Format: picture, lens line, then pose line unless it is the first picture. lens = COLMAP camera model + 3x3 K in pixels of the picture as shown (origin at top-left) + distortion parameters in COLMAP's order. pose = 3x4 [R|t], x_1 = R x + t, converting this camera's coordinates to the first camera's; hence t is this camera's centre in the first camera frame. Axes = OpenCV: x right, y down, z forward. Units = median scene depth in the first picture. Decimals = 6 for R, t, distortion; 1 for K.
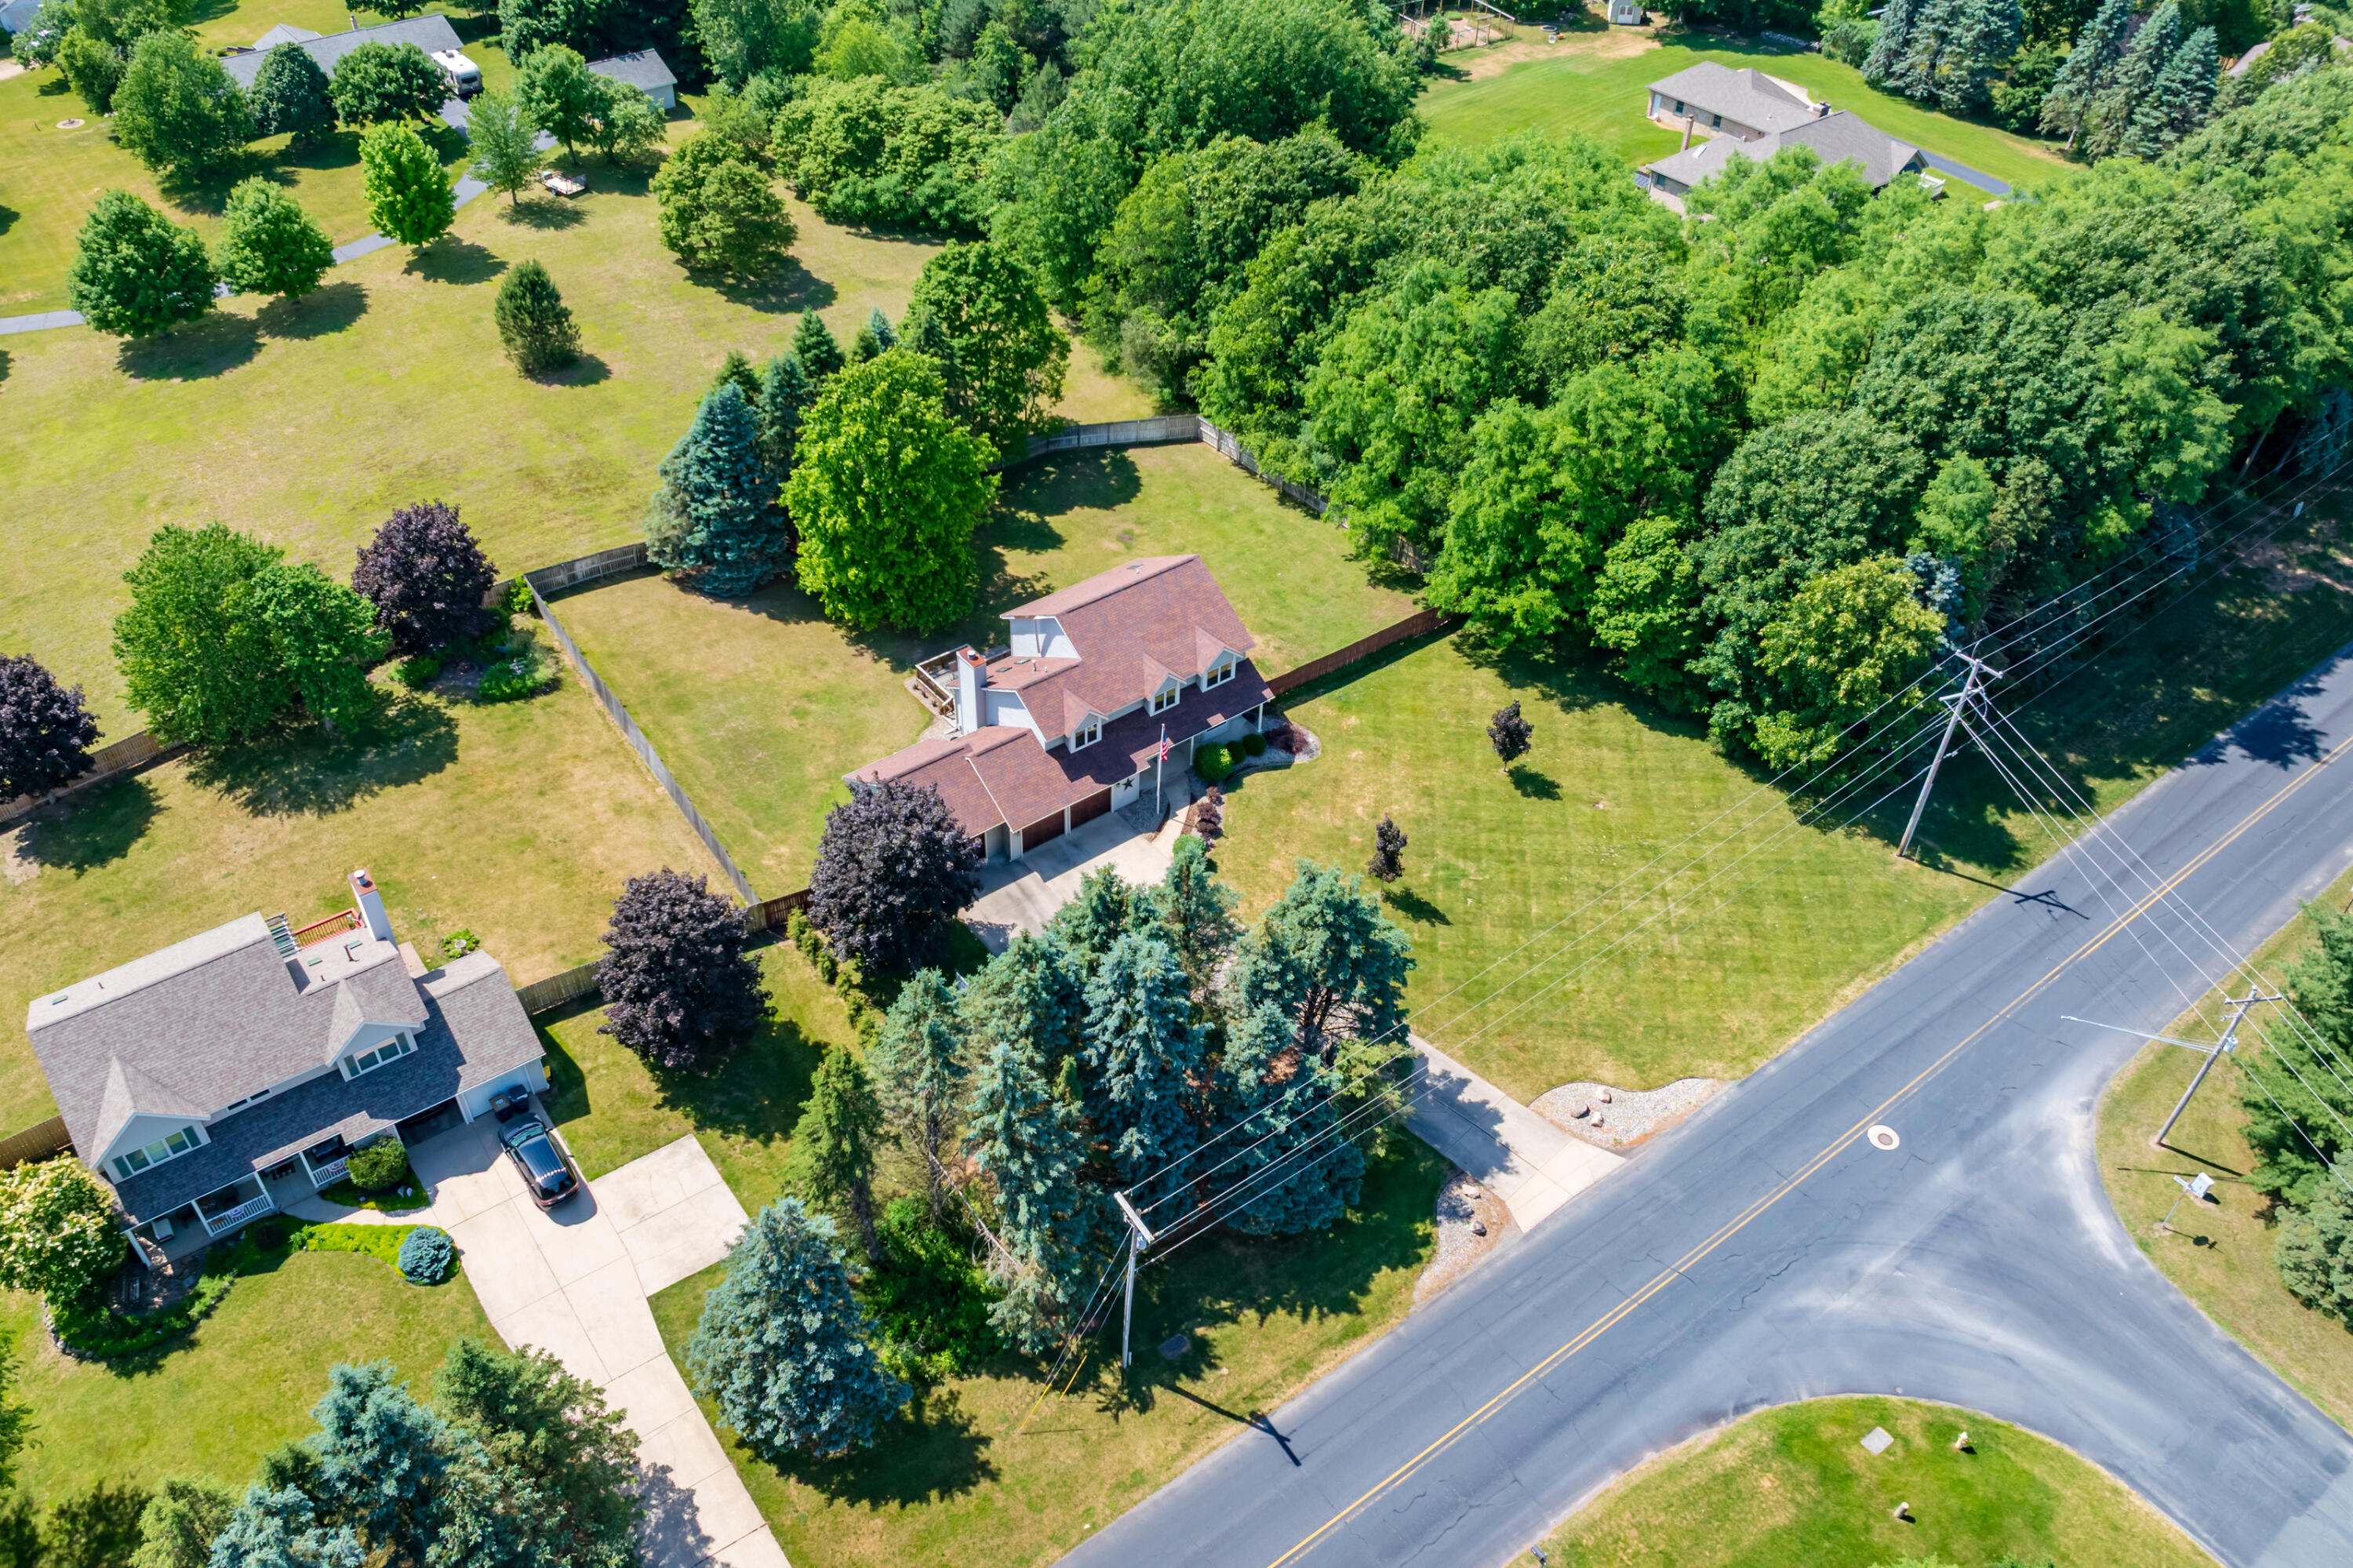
lens RADIAL K [[1817.4, 0, 1139.8], [0, 1817.4, 788.2], [0, 0, 1]] dist [-0.023481, 0.001583]
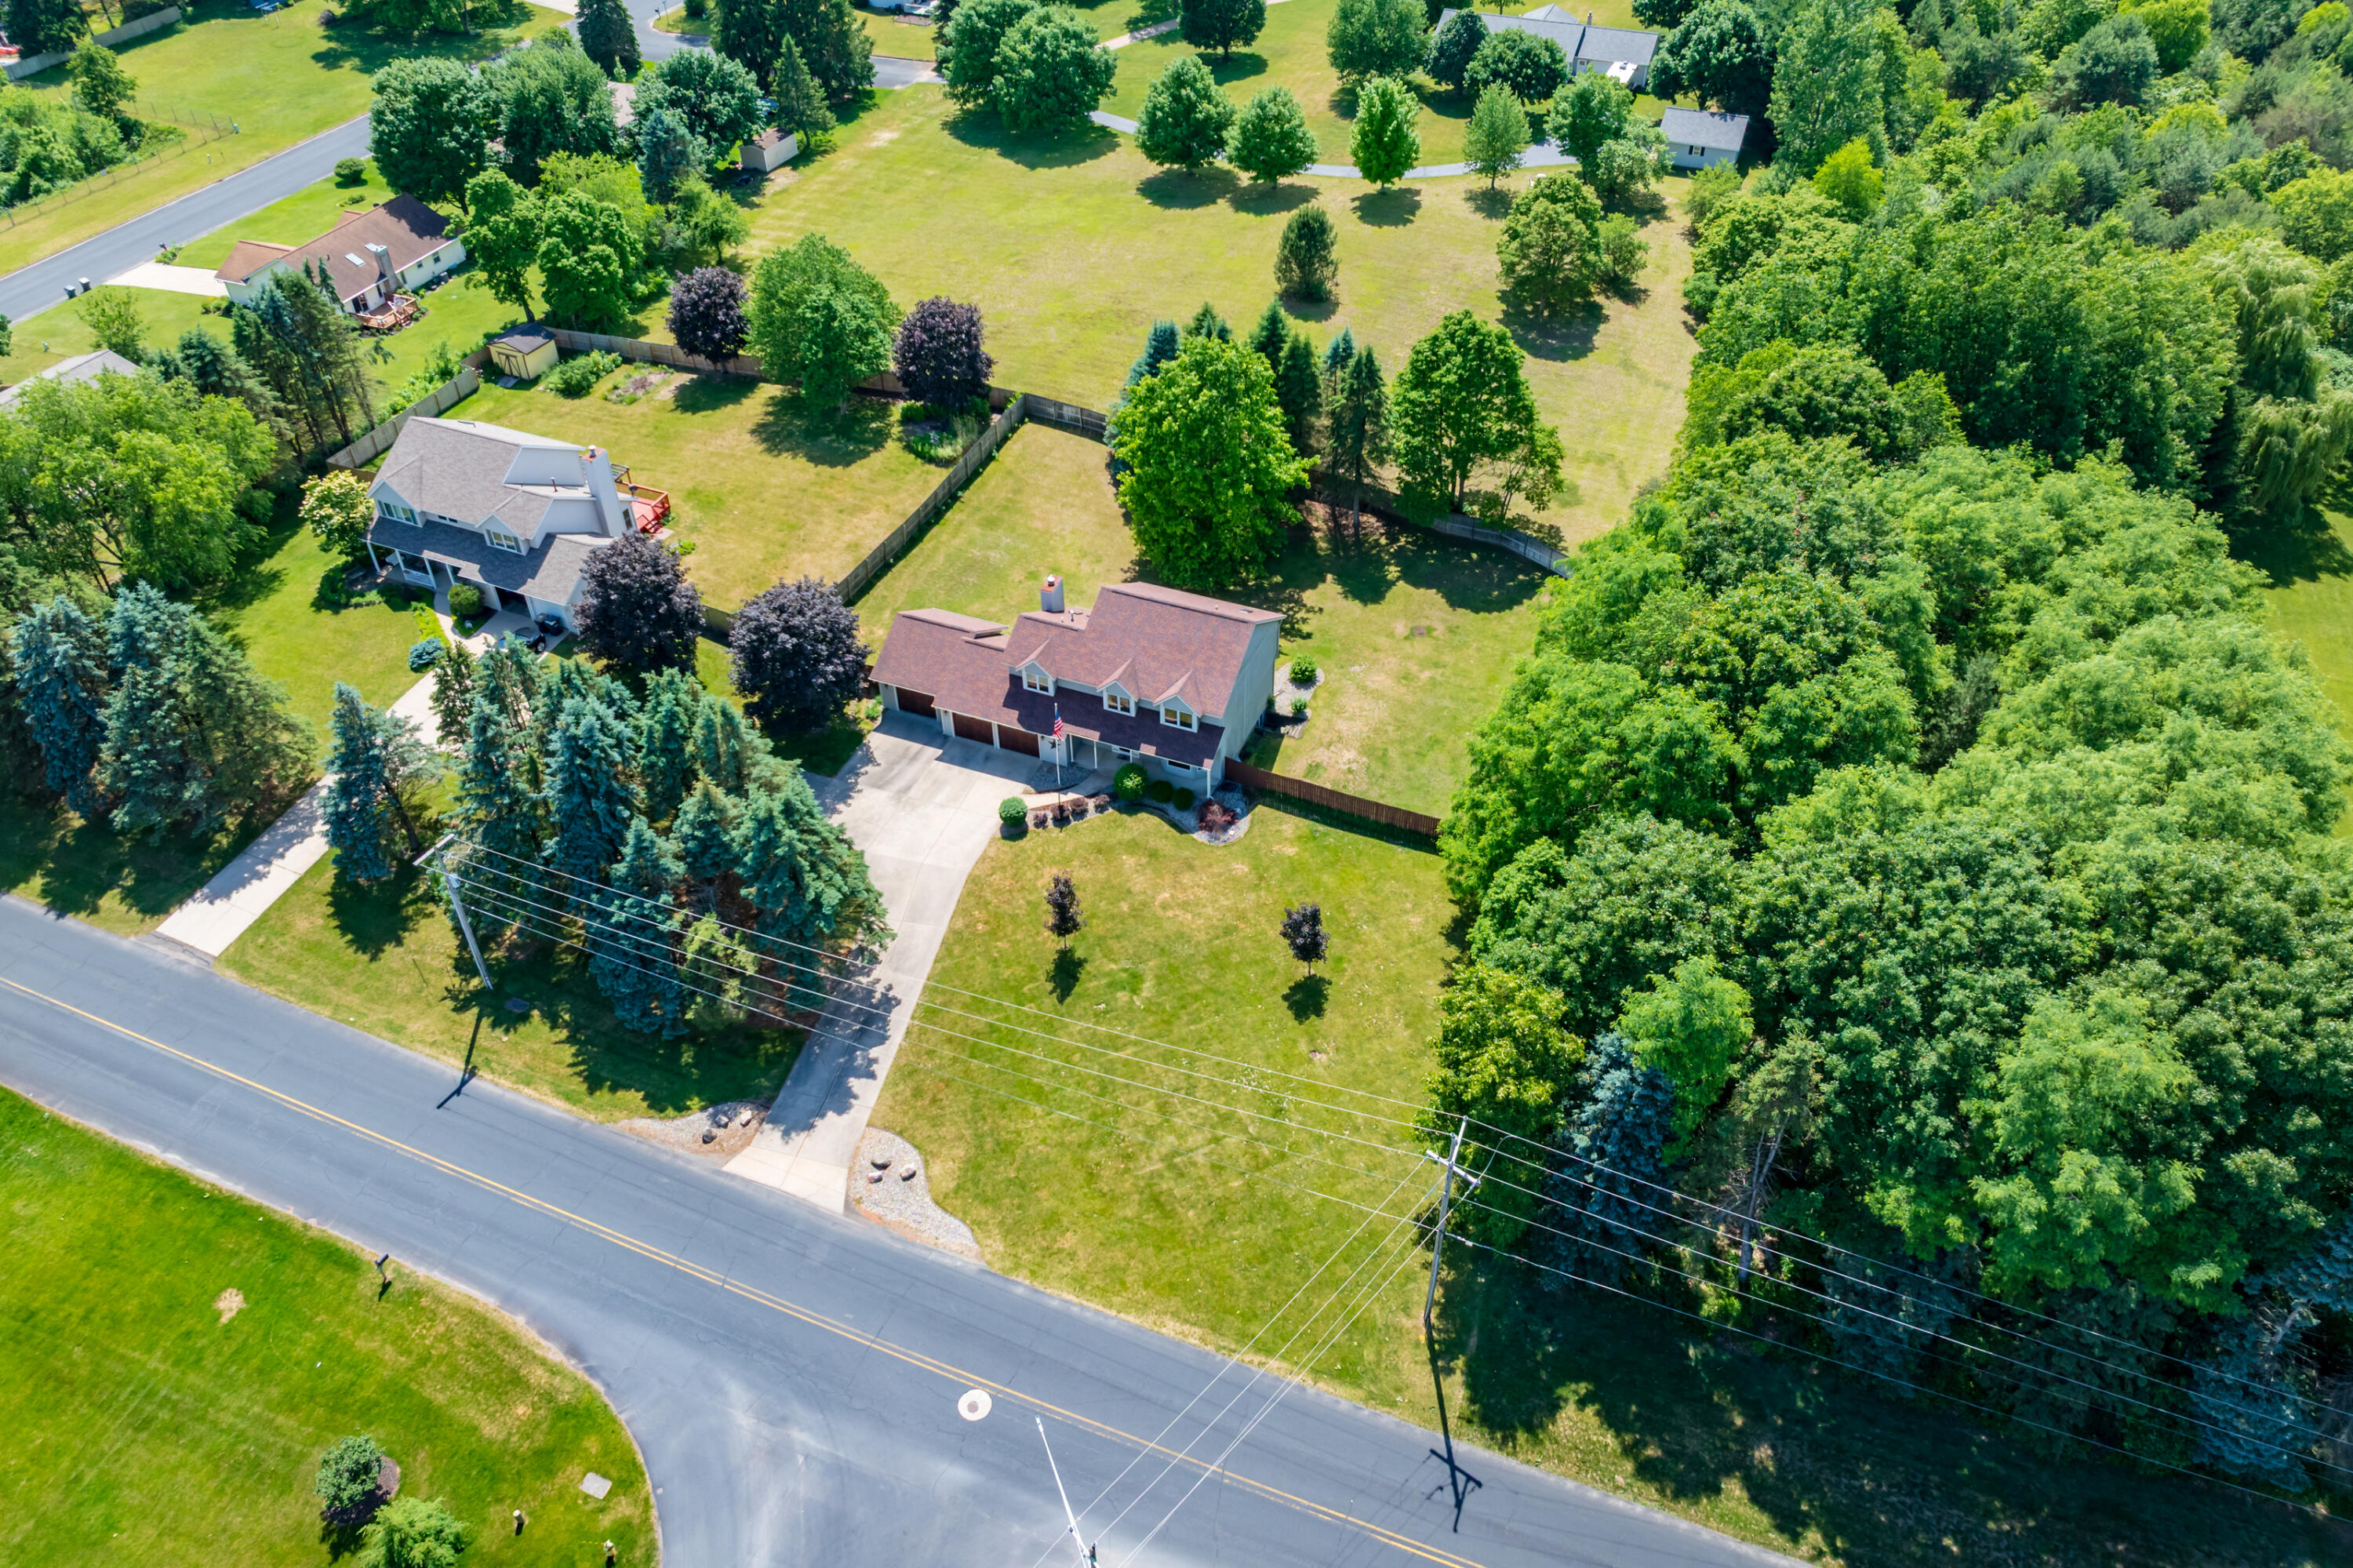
lens RADIAL K [[1718.2, 0, 1197.0], [0, 1718.2, 779.3], [0, 0, 1]] dist [-0.047651, 0.053434]
pose [[0.510321, 0.552096, -0.659365, 0.898048], [-0.552208, 0.798141, 0.240909, -0.347063], [0.659271, 0.241166, 0.712180, 0.387206]]
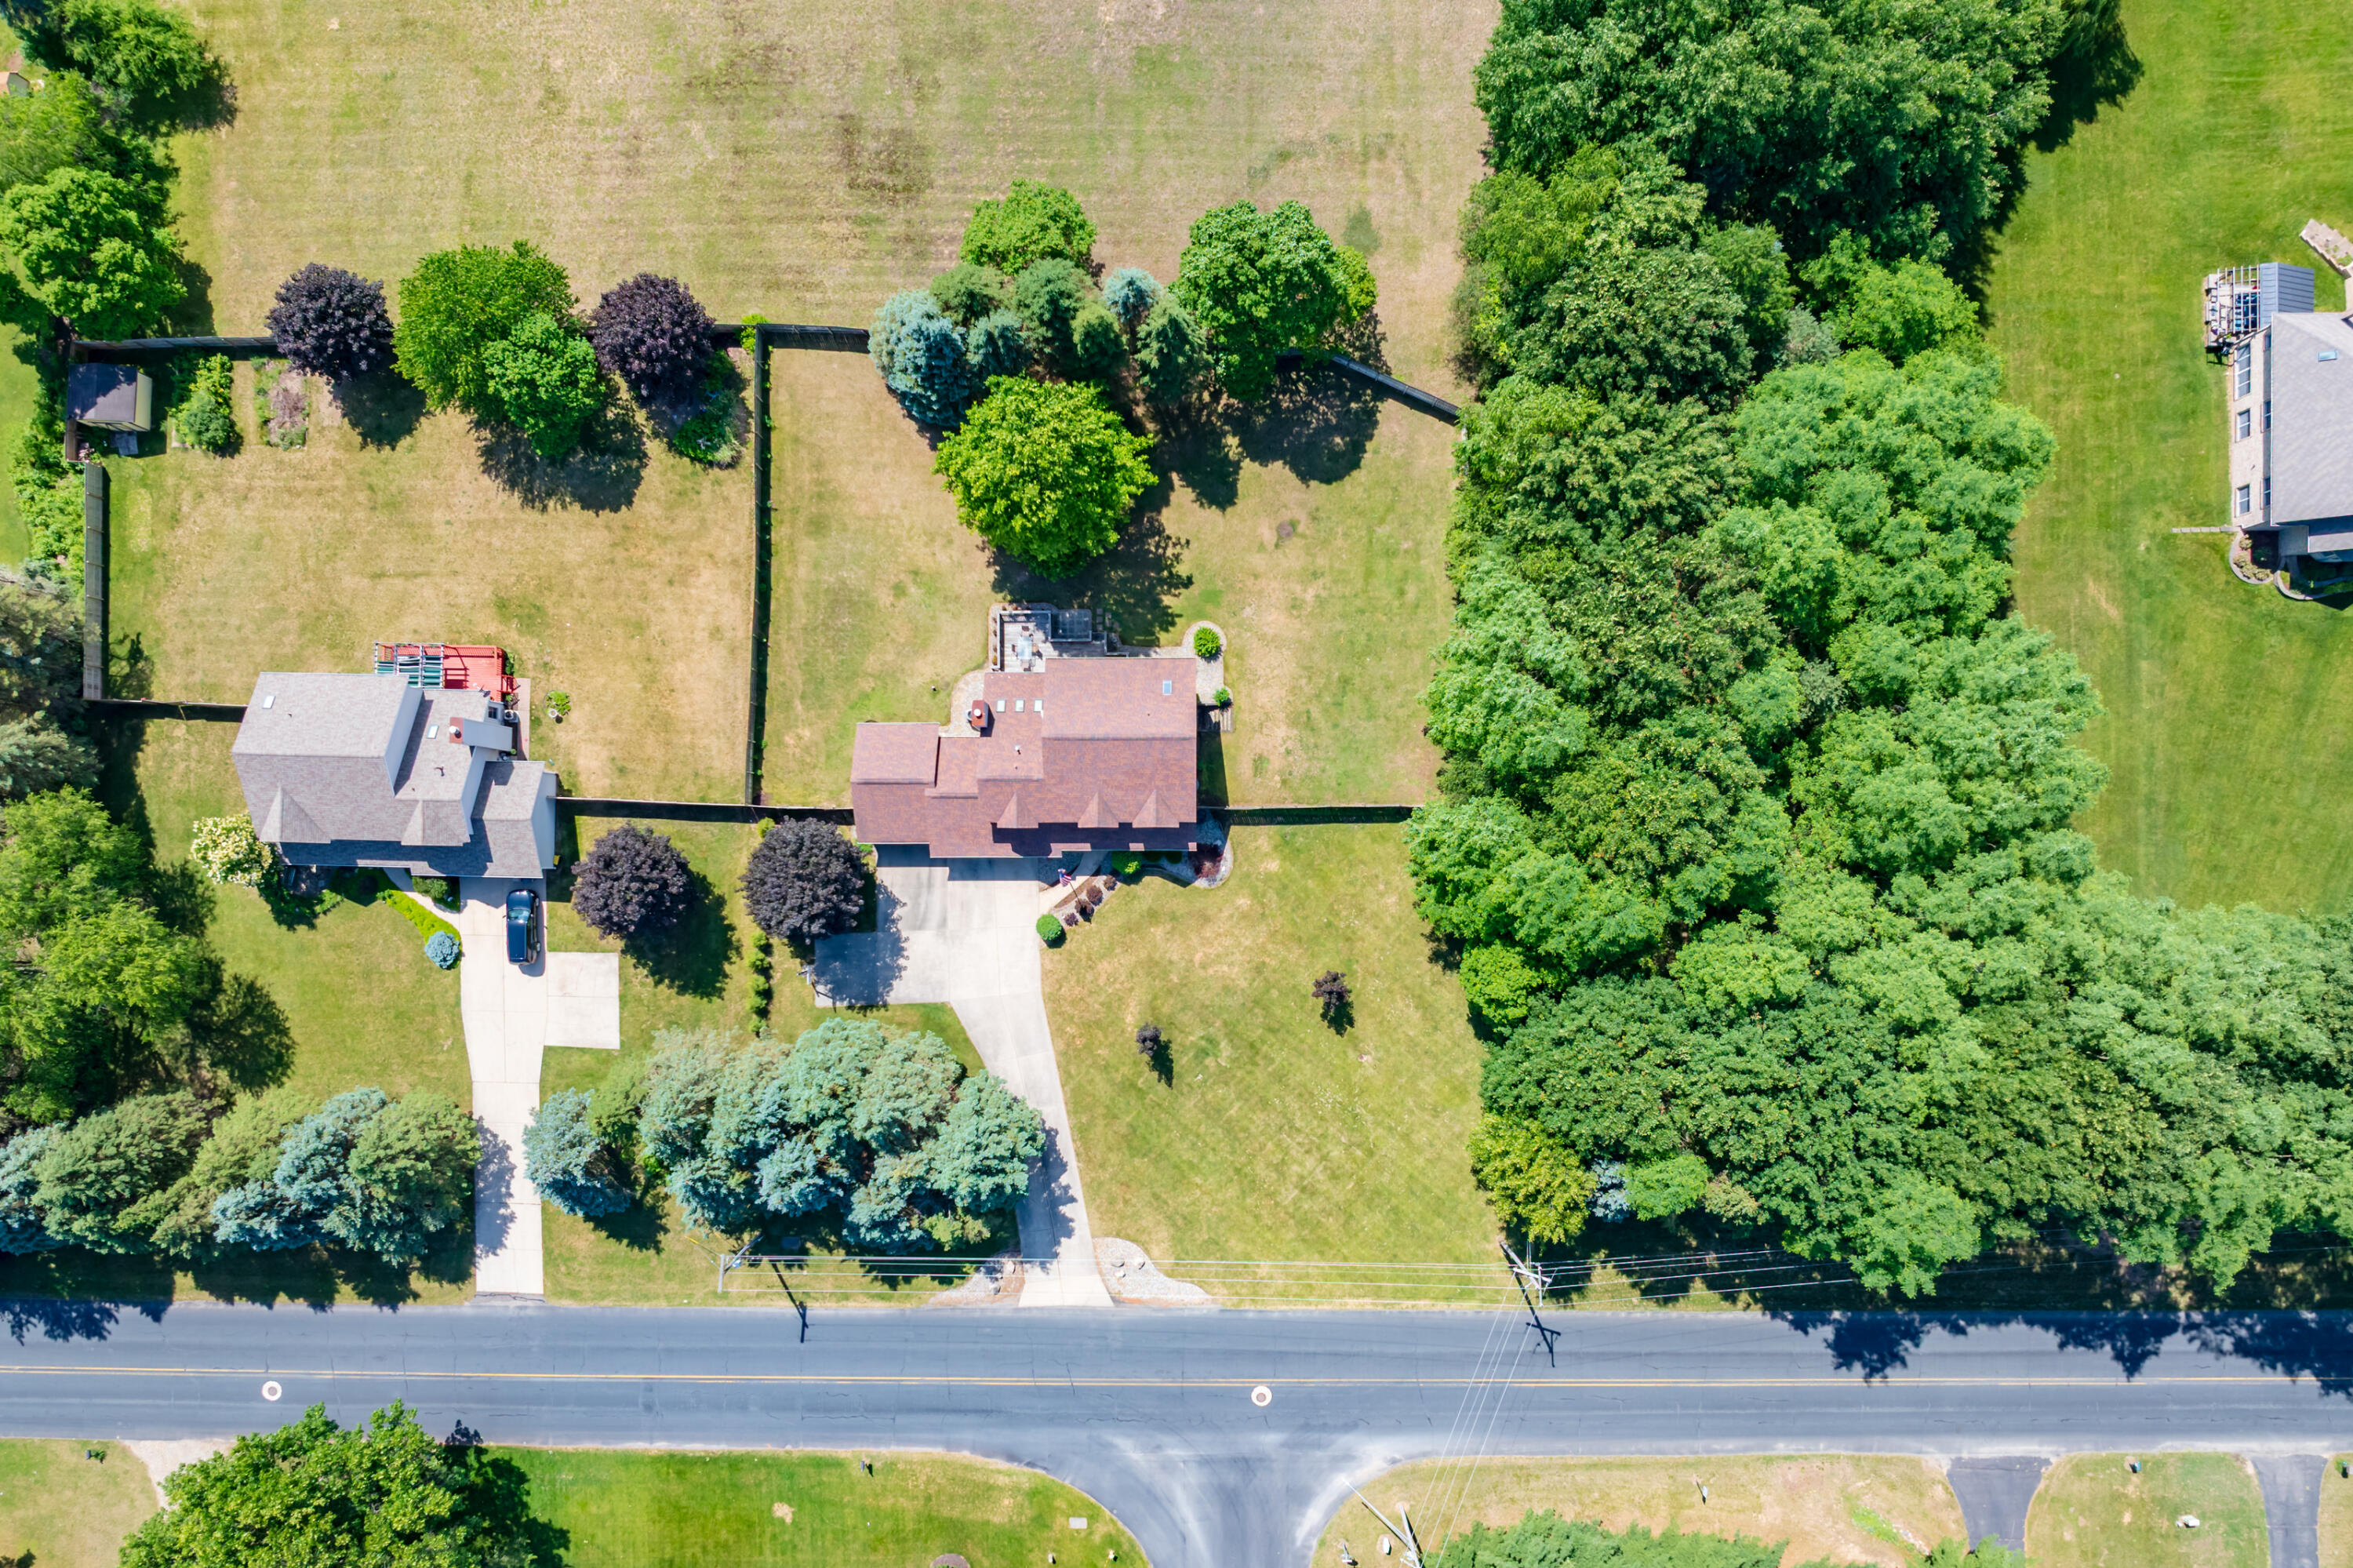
lens RADIAL K [[1662.8, 0, 1211.6], [0, 1662.8, 892.5], [0, 0, 1]] dist [-0.013355, -0.001056]
pose [[0.797220, 0.603644, 0.007328, 0.114333], [-0.392949, 0.509669, 0.765394, -1.116170], [0.458291, -0.613067, 0.643520, 0.350569]]
